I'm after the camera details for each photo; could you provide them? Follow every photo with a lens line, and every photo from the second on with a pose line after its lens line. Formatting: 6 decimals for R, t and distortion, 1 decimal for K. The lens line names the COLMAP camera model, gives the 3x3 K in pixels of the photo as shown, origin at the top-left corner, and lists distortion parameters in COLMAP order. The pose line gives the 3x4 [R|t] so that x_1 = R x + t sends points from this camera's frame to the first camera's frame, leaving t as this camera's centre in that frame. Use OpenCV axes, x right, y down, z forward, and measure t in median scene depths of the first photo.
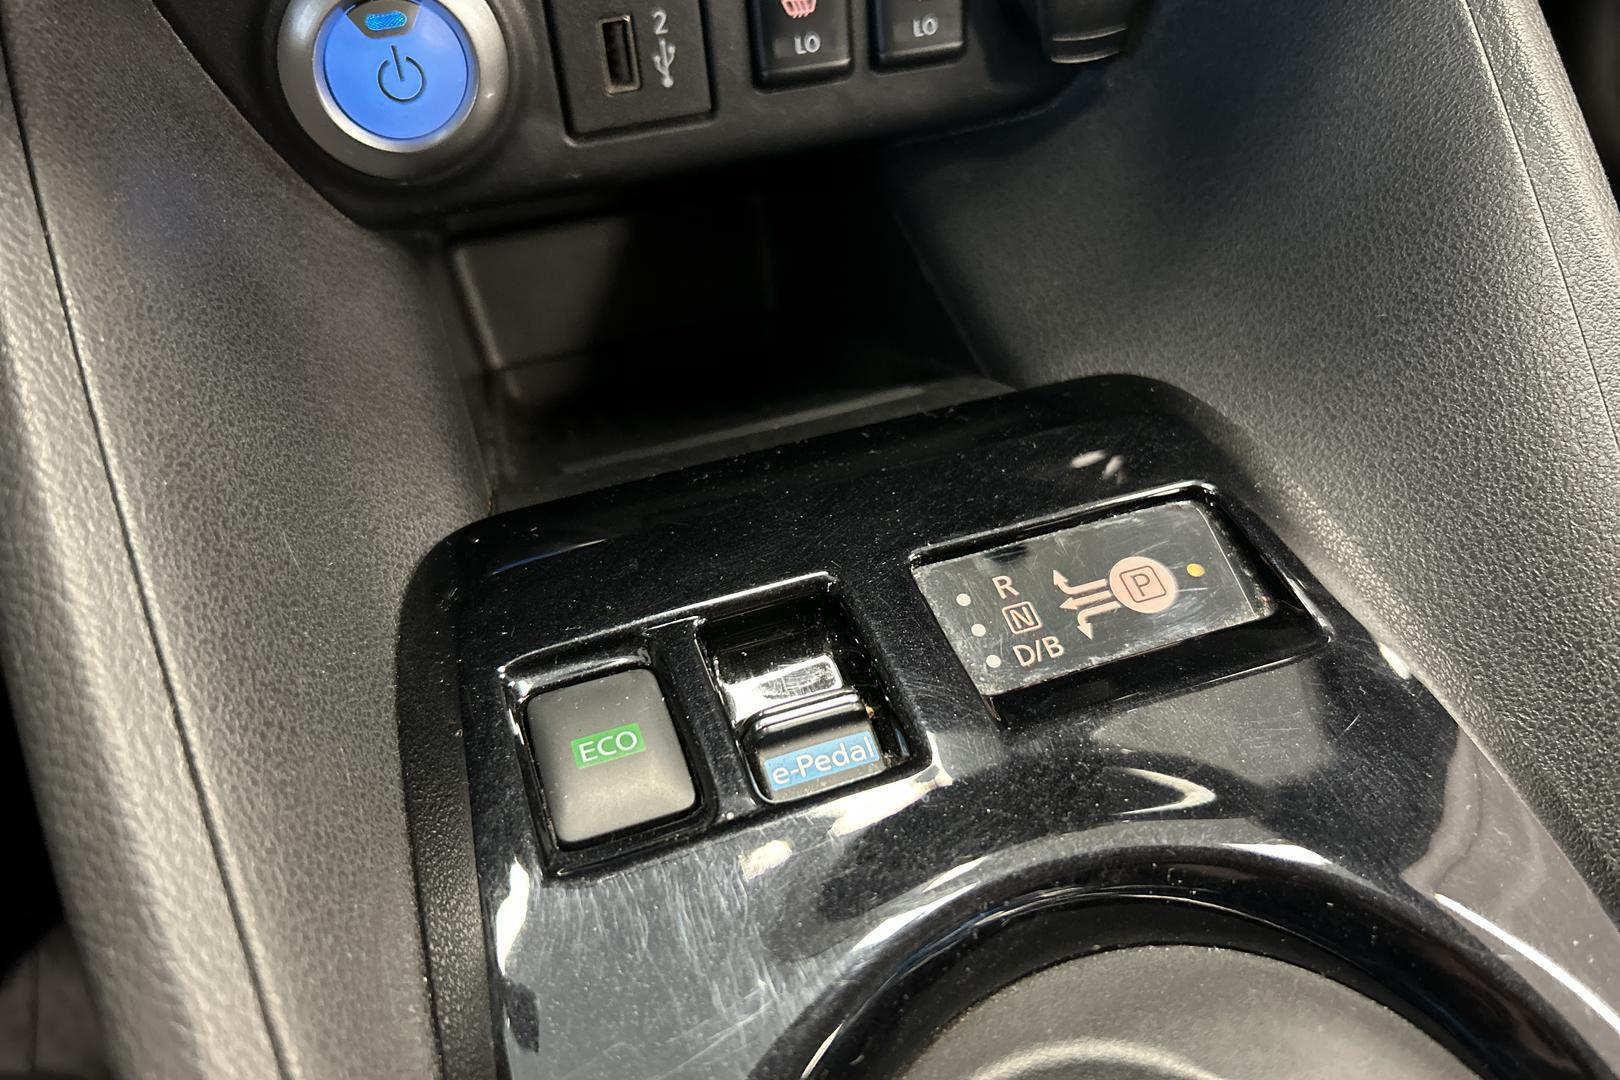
lens RADIAL K [[1252.6, 0, 780.7], [0, 1252.6, 565.7], [0, 0, 1]] dist [-0.002284, -0.009815]
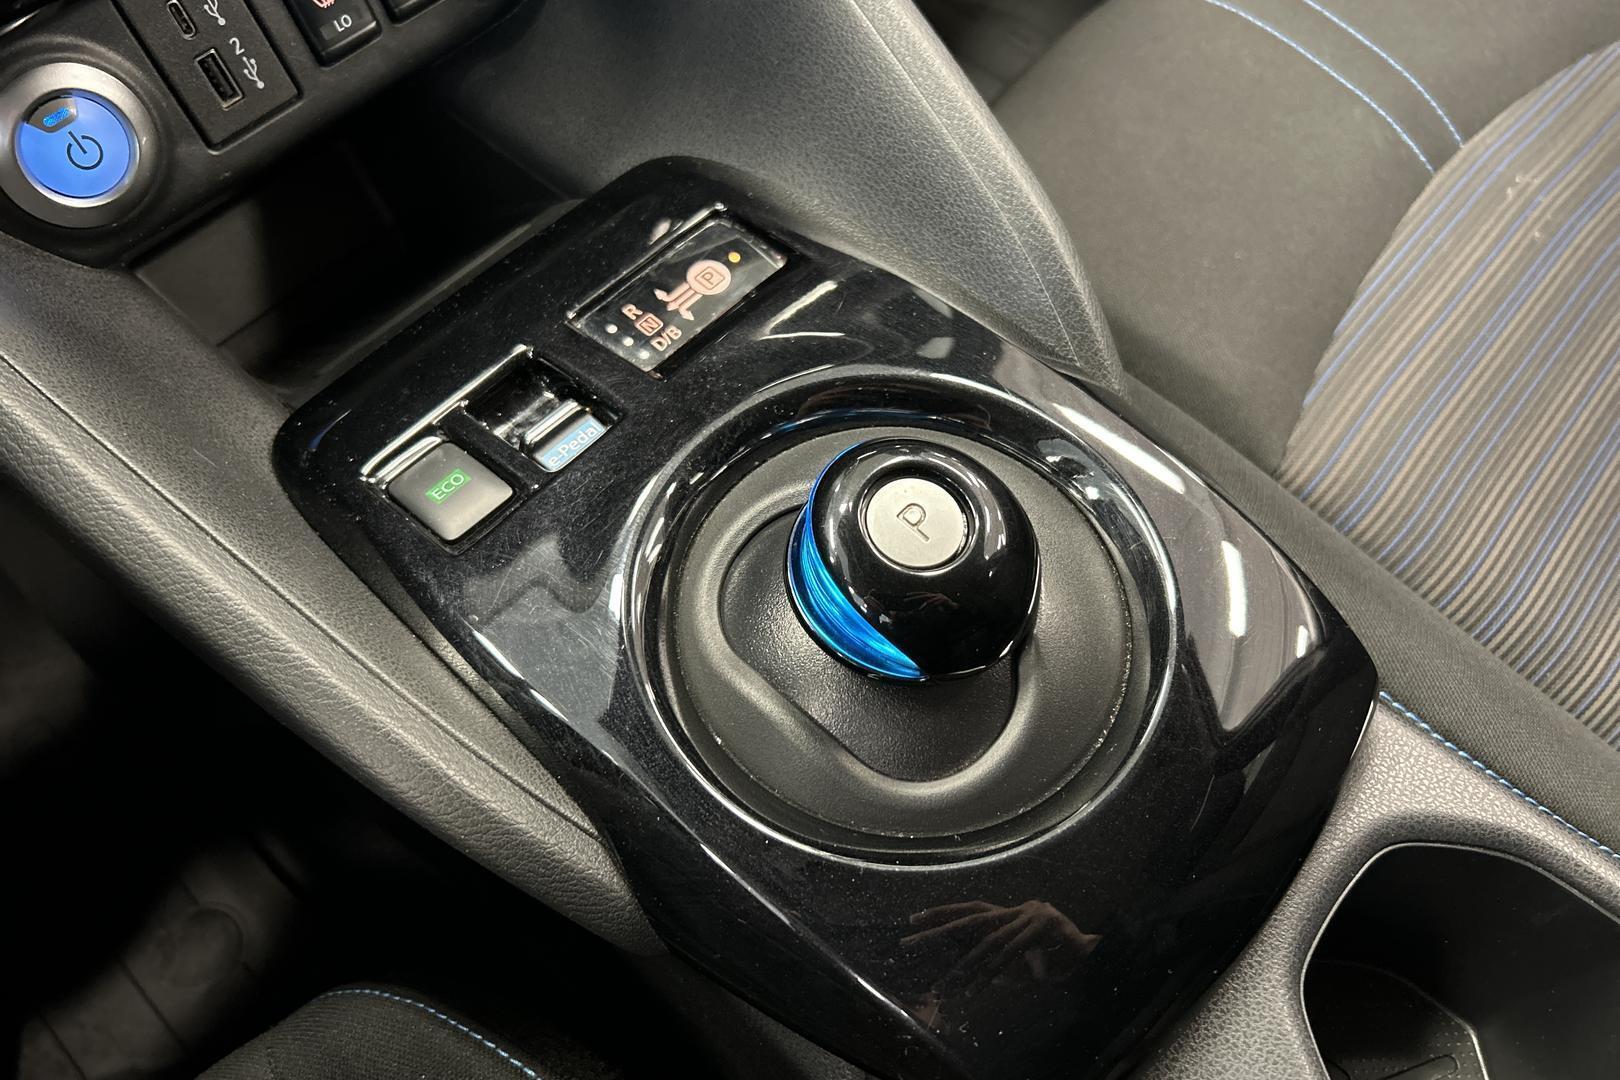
lens RADIAL K [[1252.6, 0, 780.7], [0, 1252.6, 565.7], [0, 0, 1]] dist [-0.002284, -0.009815]
pose [[0.879164, -0.434994, 0.194551, -0.100008], [0.414304, 0.899476, 0.138910, 0.159428], [-0.235419, -0.041521, 0.971007, -0.580814]]
